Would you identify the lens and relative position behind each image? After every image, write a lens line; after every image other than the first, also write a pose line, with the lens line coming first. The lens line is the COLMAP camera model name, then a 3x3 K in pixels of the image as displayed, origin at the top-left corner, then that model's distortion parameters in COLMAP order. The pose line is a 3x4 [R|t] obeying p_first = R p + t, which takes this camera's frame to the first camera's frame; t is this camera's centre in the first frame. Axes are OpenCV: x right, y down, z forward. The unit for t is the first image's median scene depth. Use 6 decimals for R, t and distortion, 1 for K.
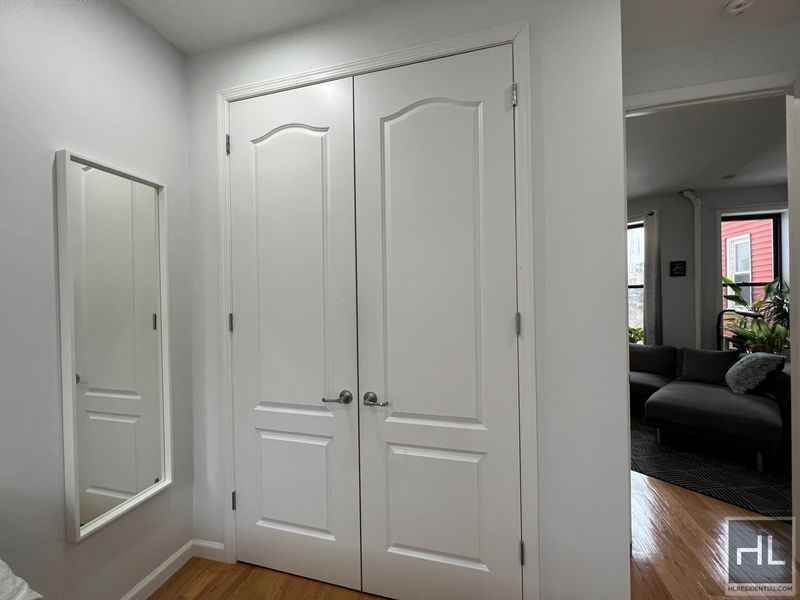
lens RADIAL K [[320.4, 0, 398.2], [0, 320.4, 296.3], [0, 0, 1]] dist [0.006753, -0.000512]
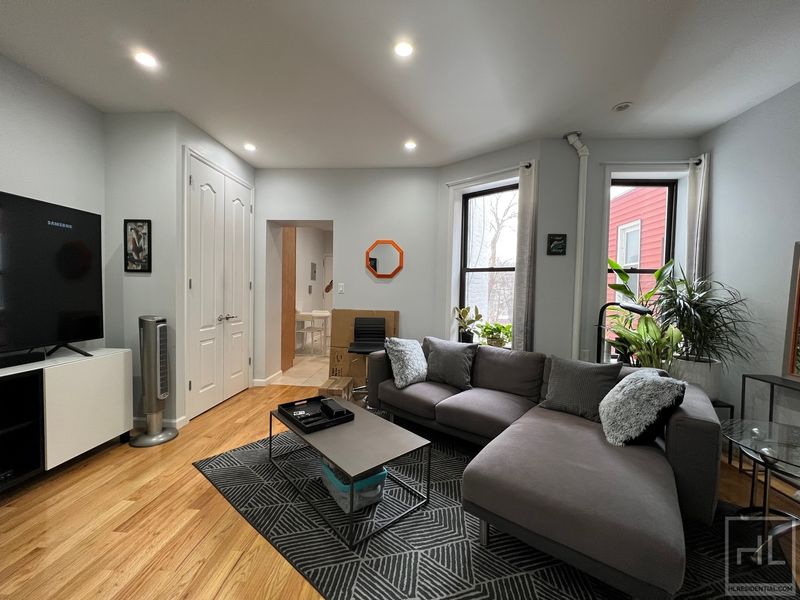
lens RADIAL K [[320.4, 0, 399.8], [0, 320.4, 296.9], [0, 0, 1]] dist [0.006753, -0.000512]
pose [[0.980181, 0.031763, 0.195540, 0.404832], [-0.037078, 0.999034, 0.023576, 0.028642], [-0.194602, -0.030359, 0.980412, 0.376715]]
